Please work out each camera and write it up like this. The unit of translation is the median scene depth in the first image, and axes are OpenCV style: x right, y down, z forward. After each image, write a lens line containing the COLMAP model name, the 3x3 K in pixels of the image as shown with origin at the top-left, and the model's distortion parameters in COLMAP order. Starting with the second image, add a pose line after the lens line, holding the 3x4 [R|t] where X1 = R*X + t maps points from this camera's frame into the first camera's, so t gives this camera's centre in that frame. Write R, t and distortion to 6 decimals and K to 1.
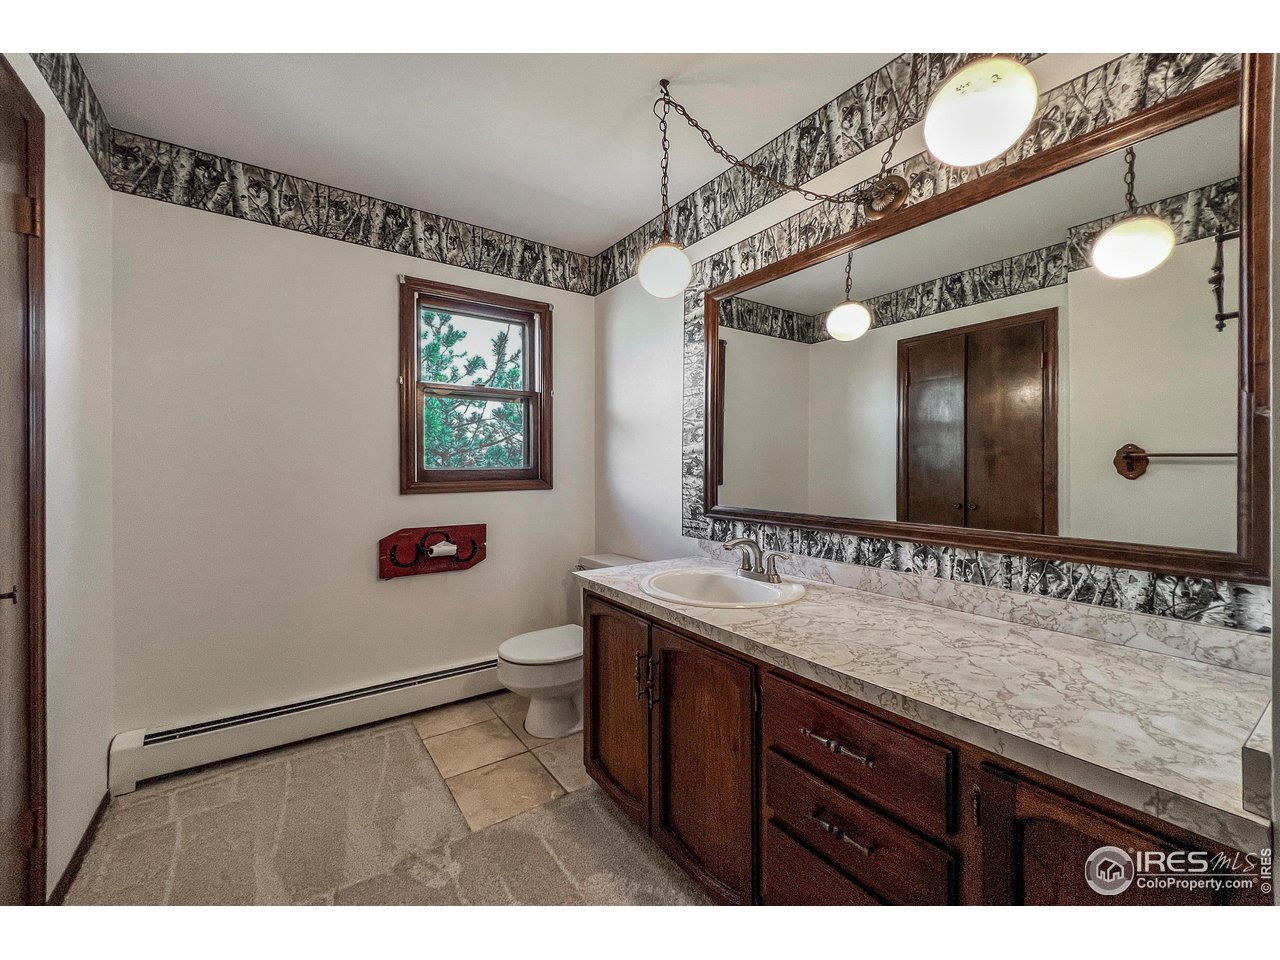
lens RADIAL K [[520.7, 0, 640.0], [0, 520.7, 472.9], [0, 0, 1]] dist [0.011196, -0.003546]
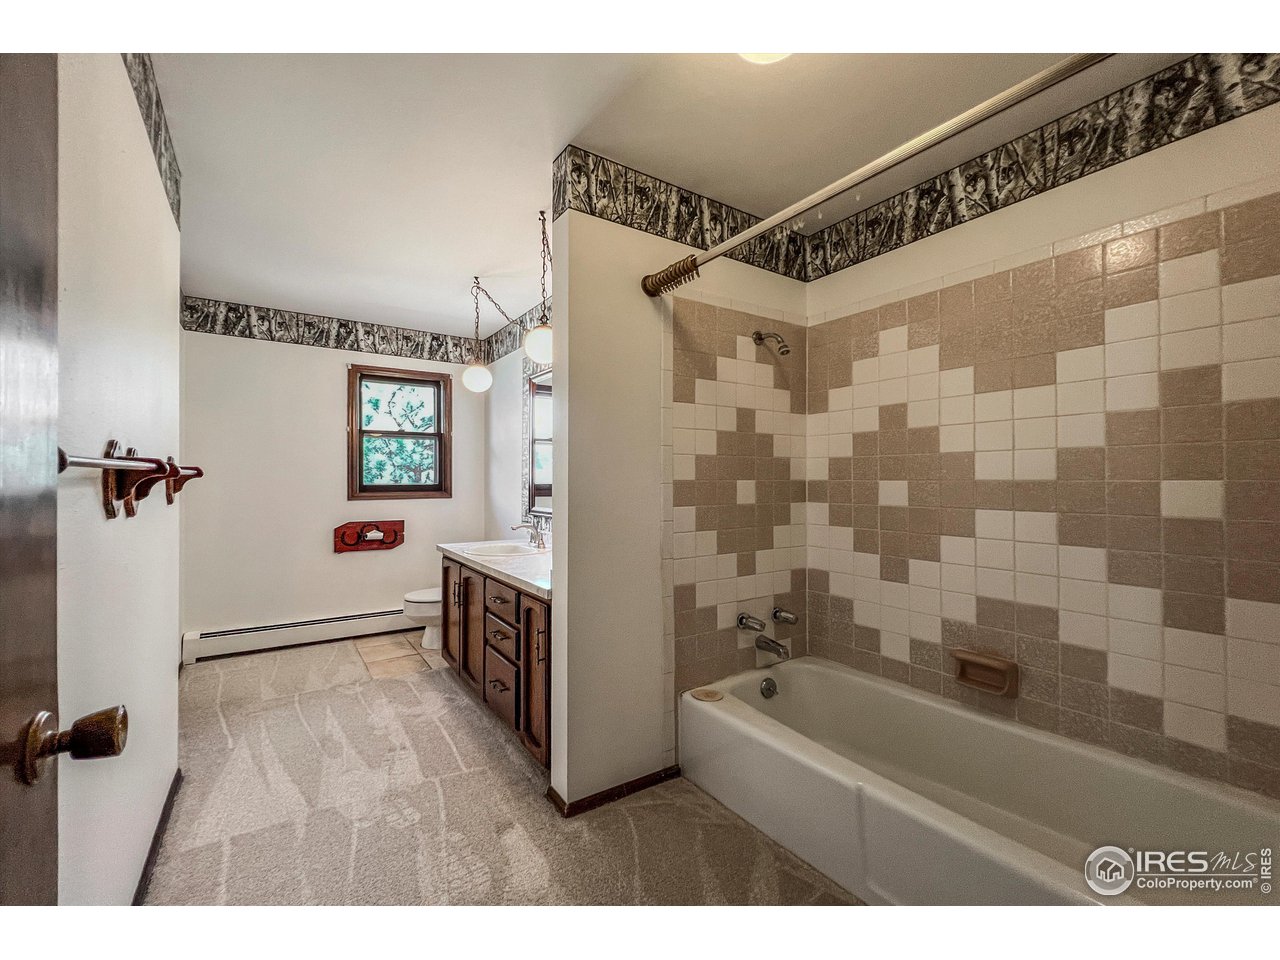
lens RADIAL K [[520.7, 0, 604.1], [0, 520.7, 482.2], [0, 0, 1]] dist [0.011196, -0.003546]
pose [[0.999023, -0.000253, -0.044187, 0.408123], [-0.000118, 0.999965, -0.008398, -0.001692], [0.044188, 0.008395, 0.998988, -0.580637]]
